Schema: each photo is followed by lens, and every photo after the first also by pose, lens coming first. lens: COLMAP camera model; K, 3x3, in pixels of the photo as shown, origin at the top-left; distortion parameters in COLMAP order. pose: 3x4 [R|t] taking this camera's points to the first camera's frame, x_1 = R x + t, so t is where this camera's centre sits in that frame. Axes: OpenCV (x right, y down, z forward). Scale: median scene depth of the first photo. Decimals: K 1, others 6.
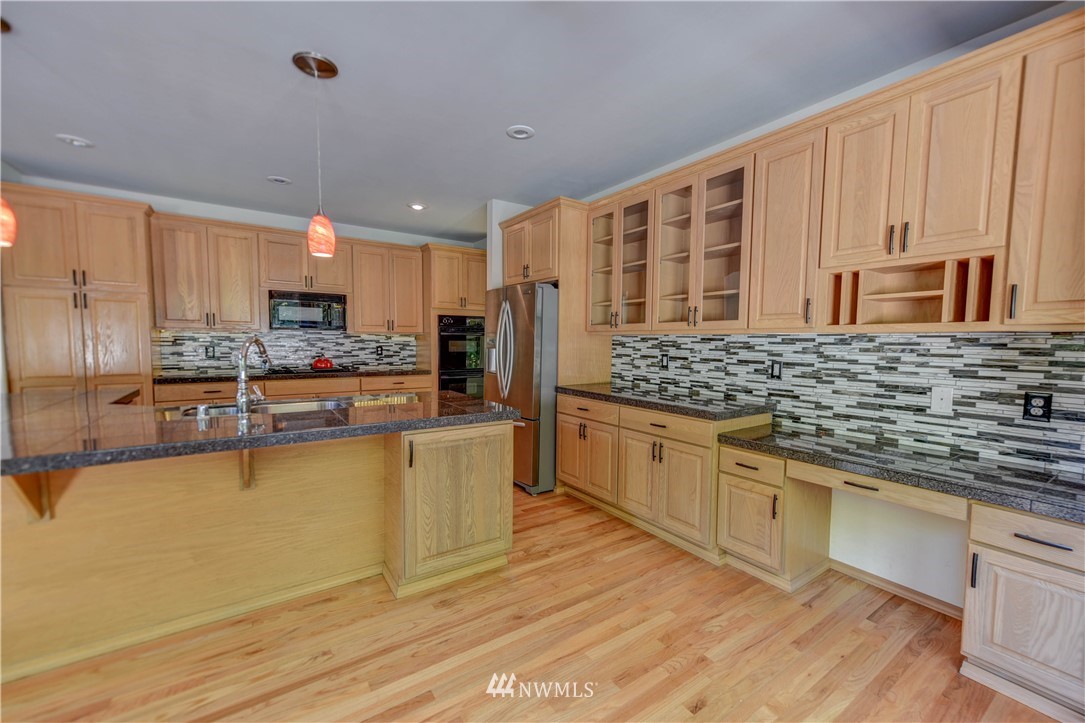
lens RADIAL K [[441.4, 0, 551.4], [0, 441.4, 369.2], [0, 0, 1]] dist [0.012060, -0.000135]
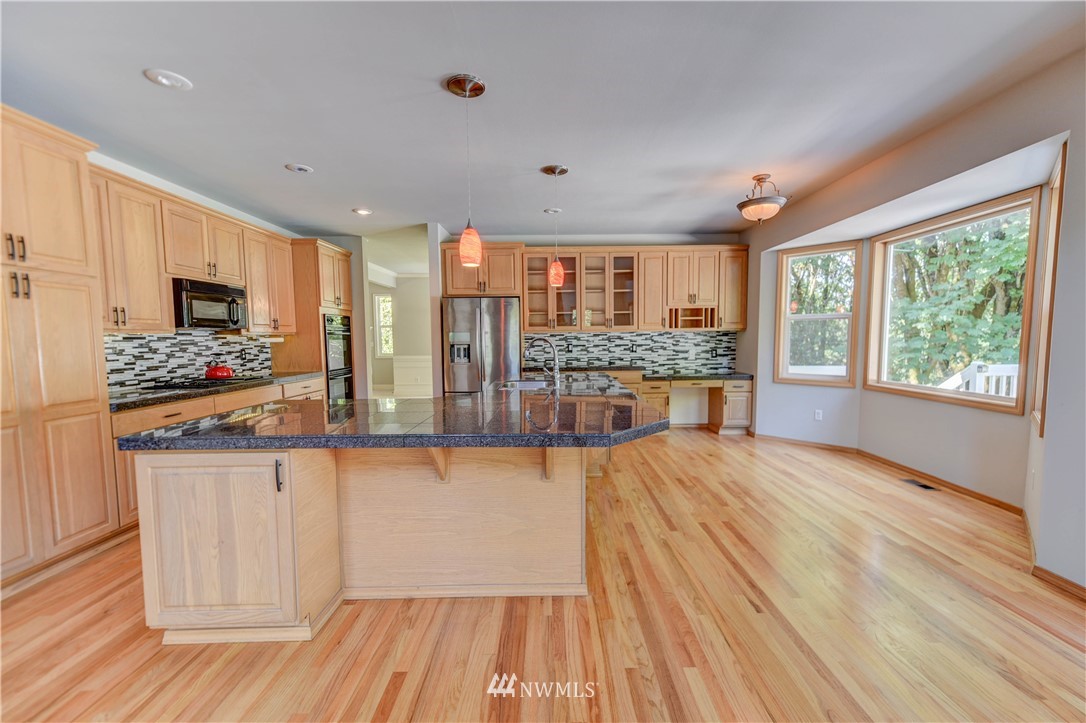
lens RADIAL K [[441.8, 0, 551.9], [0, 441.8, 369.2], [0, 0, 1]] dist [0.012060, -0.000135]
pose [[0.567013, -0.076722, 0.820128, -1.460228], [0.070840, 0.996506, 0.044245, -0.019158], [-0.820657, 0.033010, 0.570467, 0.080776]]
